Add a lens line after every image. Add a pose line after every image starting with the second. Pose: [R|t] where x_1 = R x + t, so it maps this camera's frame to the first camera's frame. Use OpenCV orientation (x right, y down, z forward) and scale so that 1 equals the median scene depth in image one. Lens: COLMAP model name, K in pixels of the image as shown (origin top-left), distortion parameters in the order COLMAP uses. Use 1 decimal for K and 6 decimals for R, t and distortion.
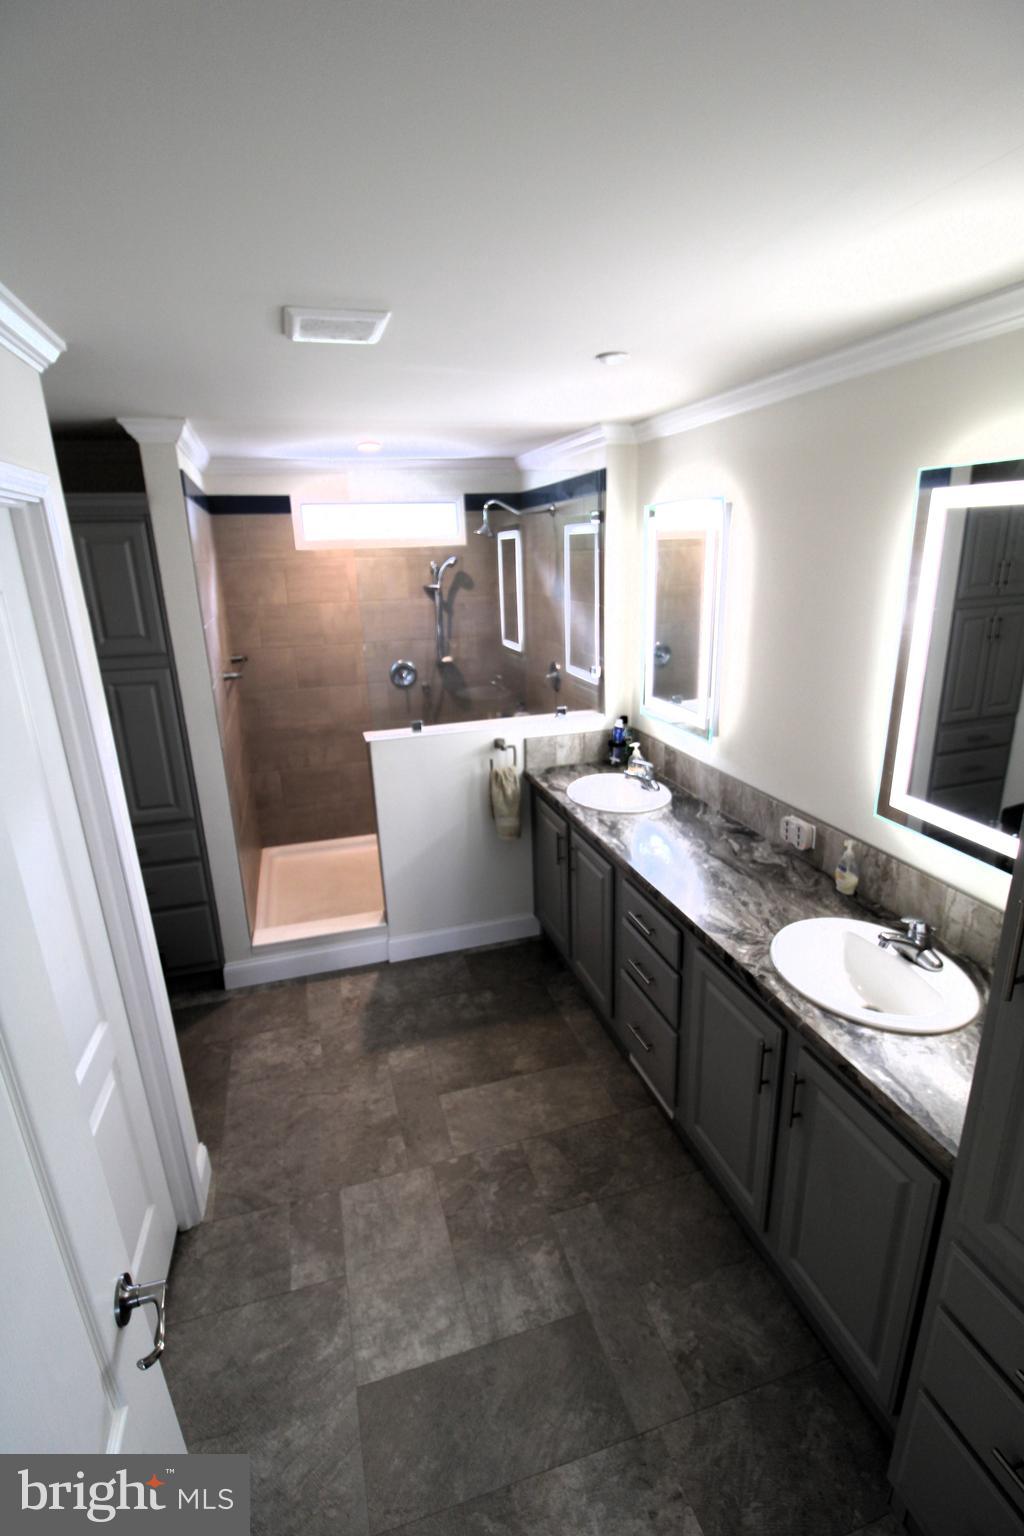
lens RADIAL K [[706.8, 0, 521.2], [0, 706.8, 778.6], [0, 0, 1]] dist [-0.002542, -0.012334]
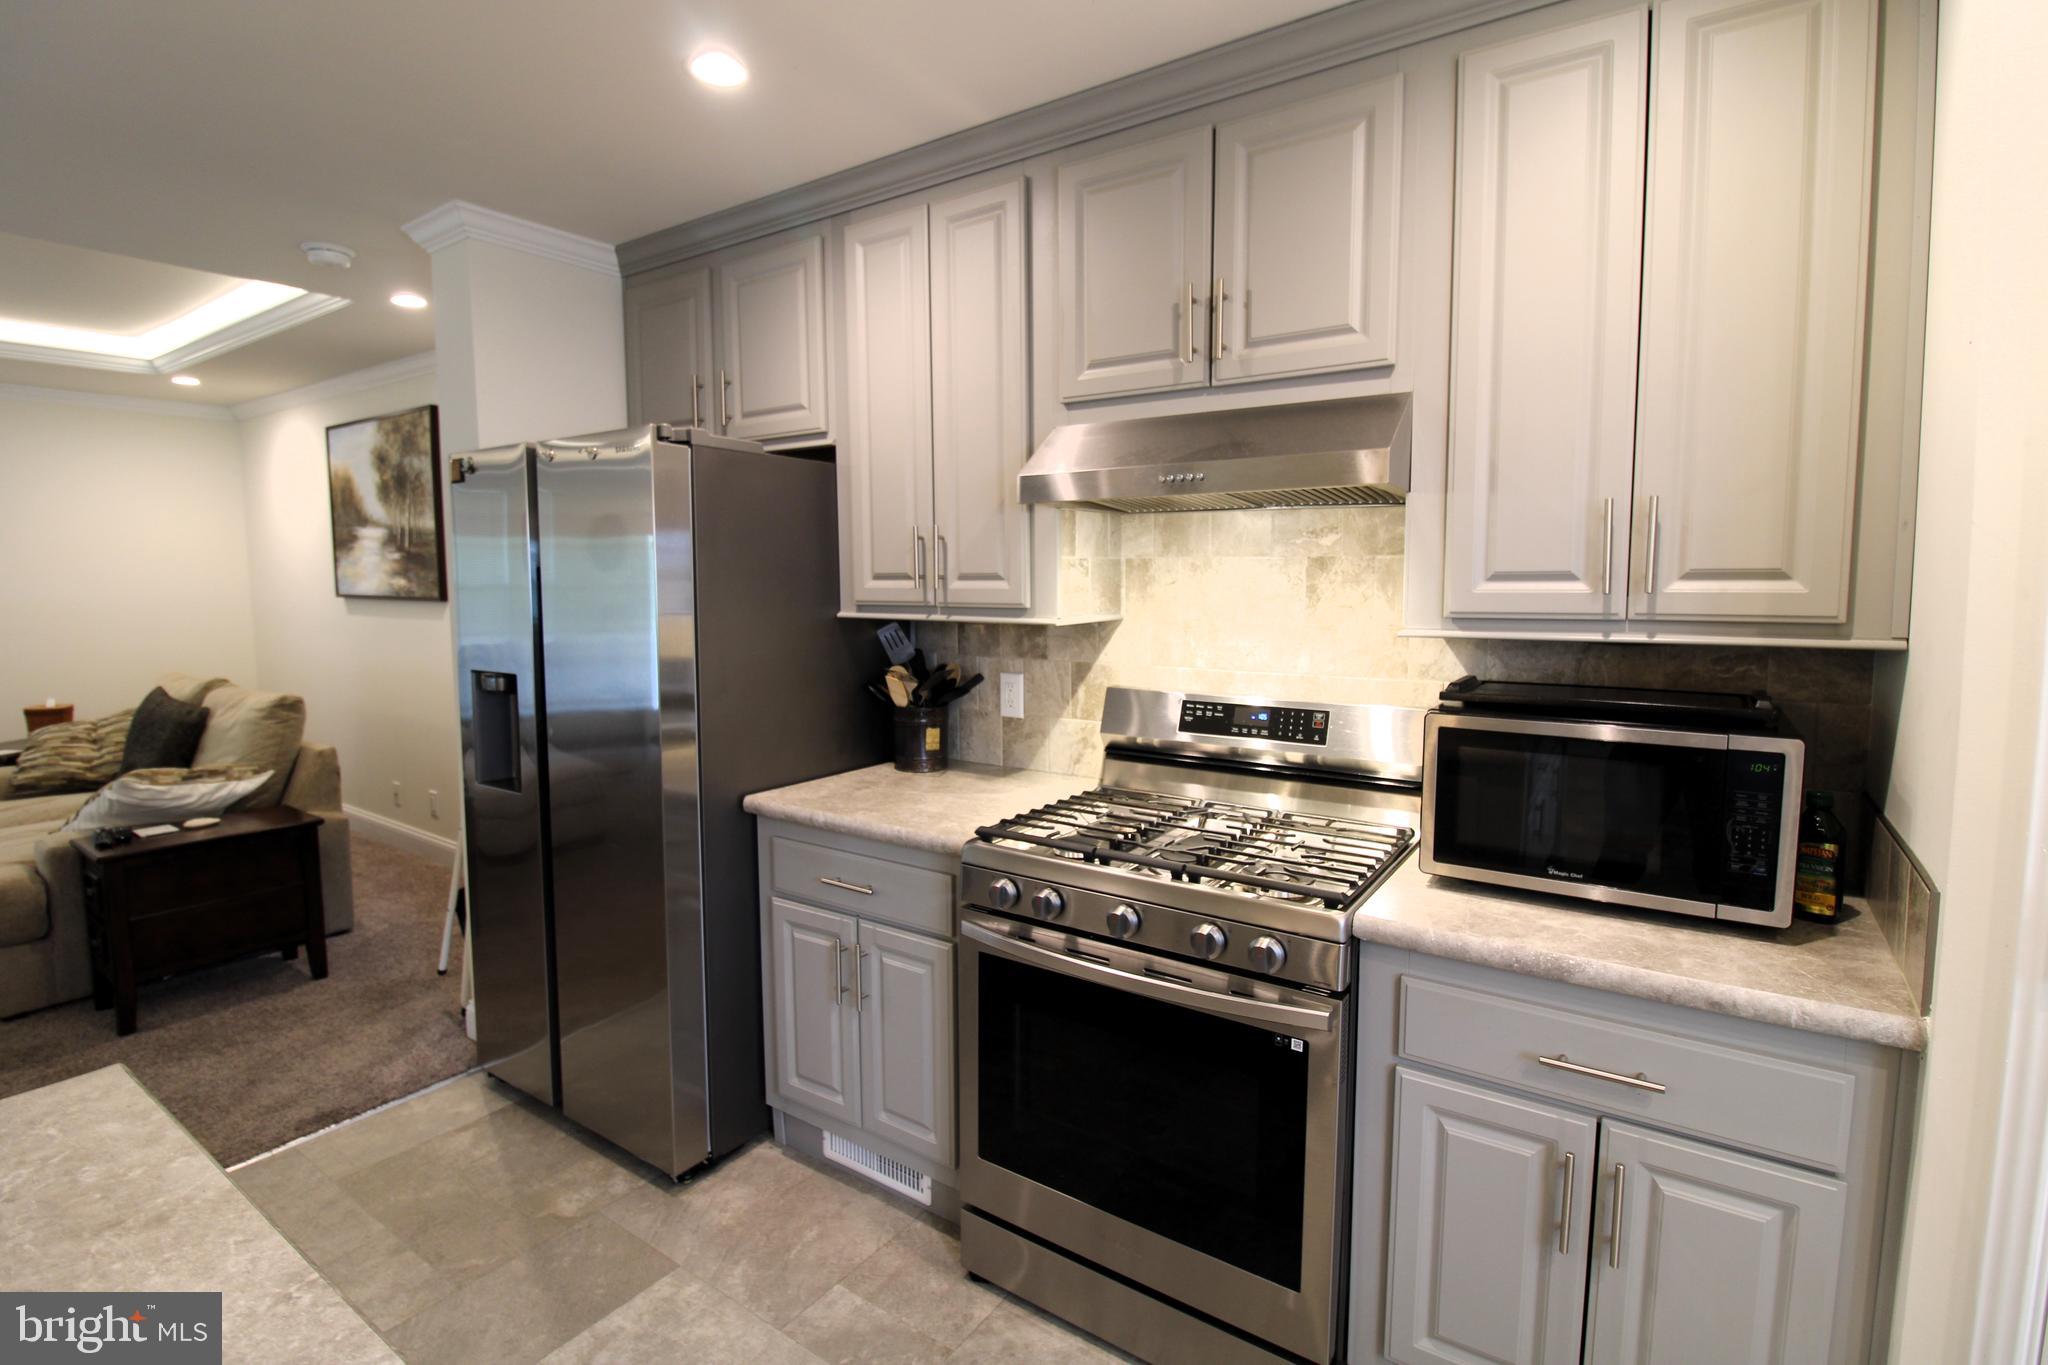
lens RADIAL K [[942.4, 0, 1029.2], [0, 942.4, 668.4], [0, 0, 1]] dist [-0.002542, -0.012334]
pose [[-0.781484, 0.084557, -0.618169, 0.060082], [-0.172195, 0.923065, 0.343949, -0.208639], [0.599693, 0.375236, -0.706800, 1.380905]]
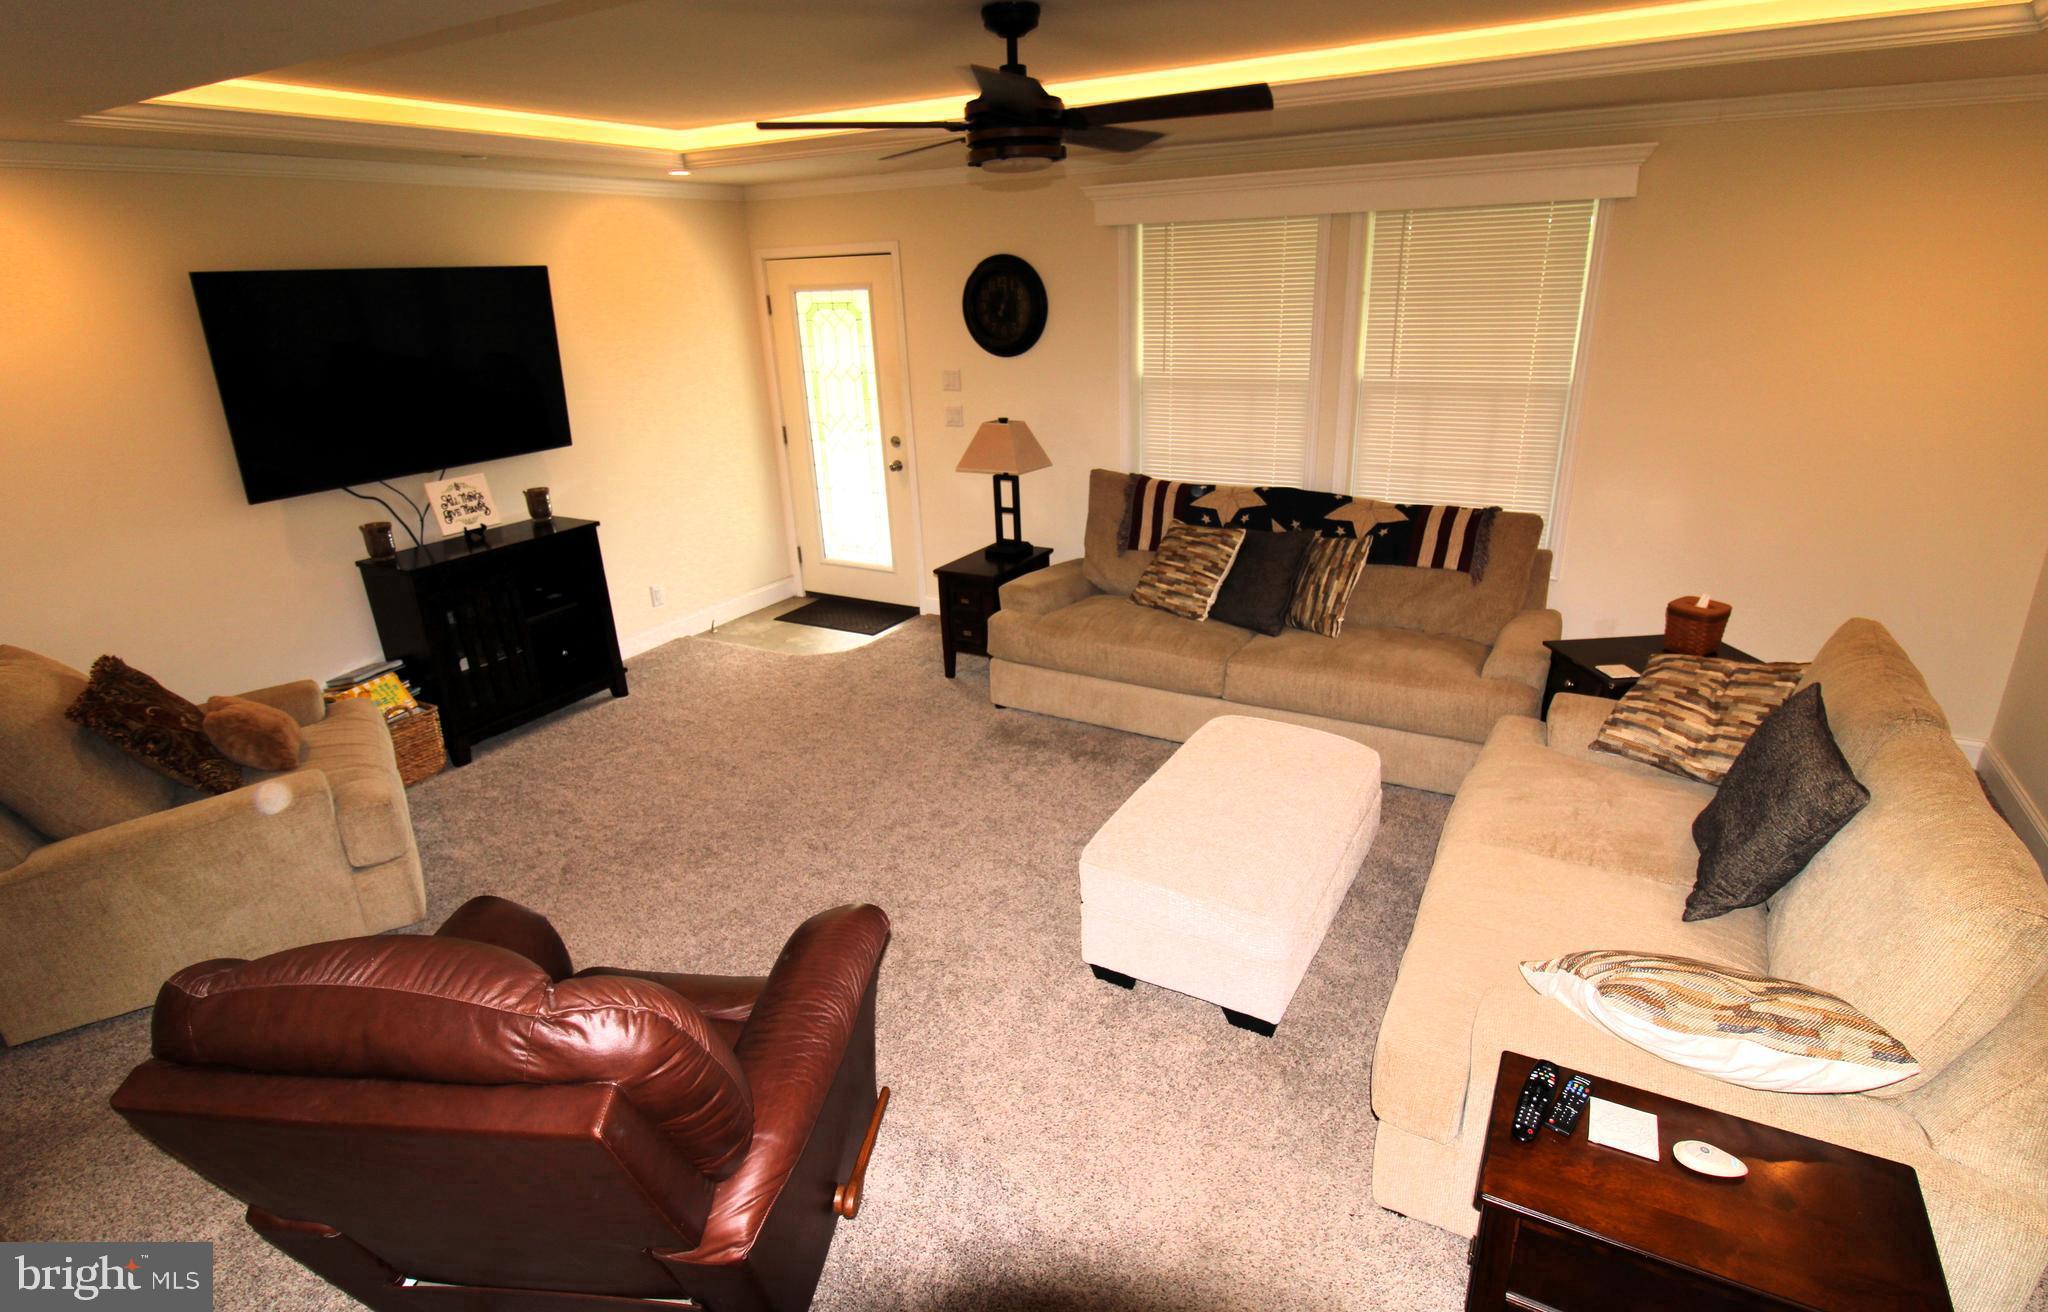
lens RADIAL K [[1016.1, 0, 1042.9], [0, 1016.1, 661.5], [0, 0, 1]] dist [-0.002381, -0.007029]
pose [[-0.688141, -0.209797, 0.694584, 0.117782], [0.268401, 0.815778, 0.512315, 0.093565], [-0.674109, 0.538972, -0.505061, -1.068713]]
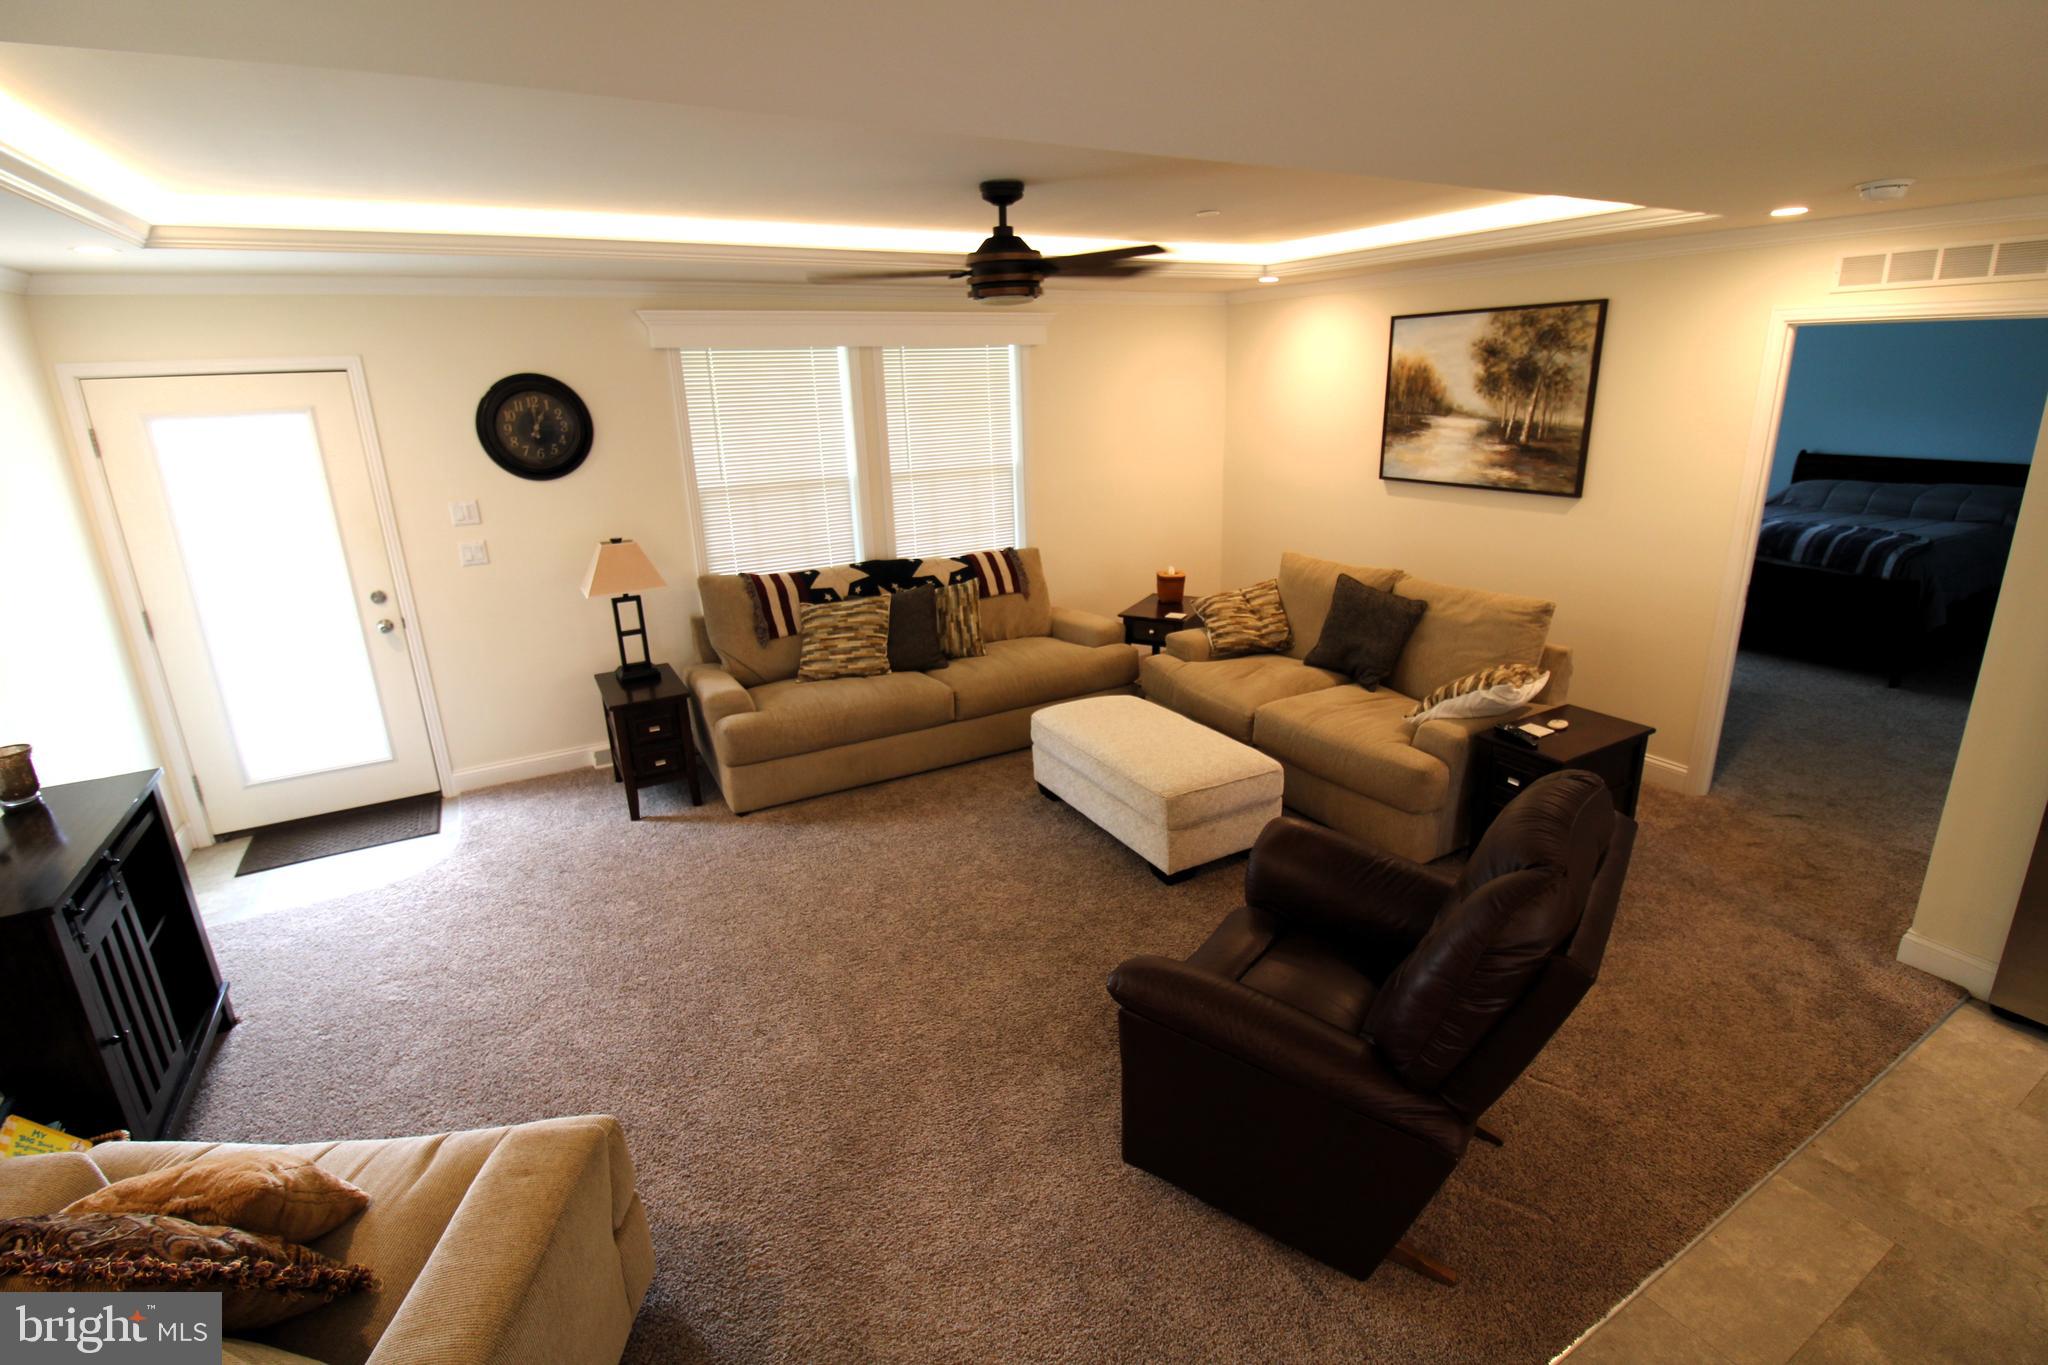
lens RADIAL K [[942.4, 0, 1029.4], [0, 942.4, 655.6], [0, 0, 1]] dist [-0.002542, -0.012334]
pose [[-0.975739, 0.113563, -0.187182, 2.768252], [-0.010285, 0.830236, 0.557317, -0.364378], [0.218696, 0.545721, -0.808925, 0.101555]]
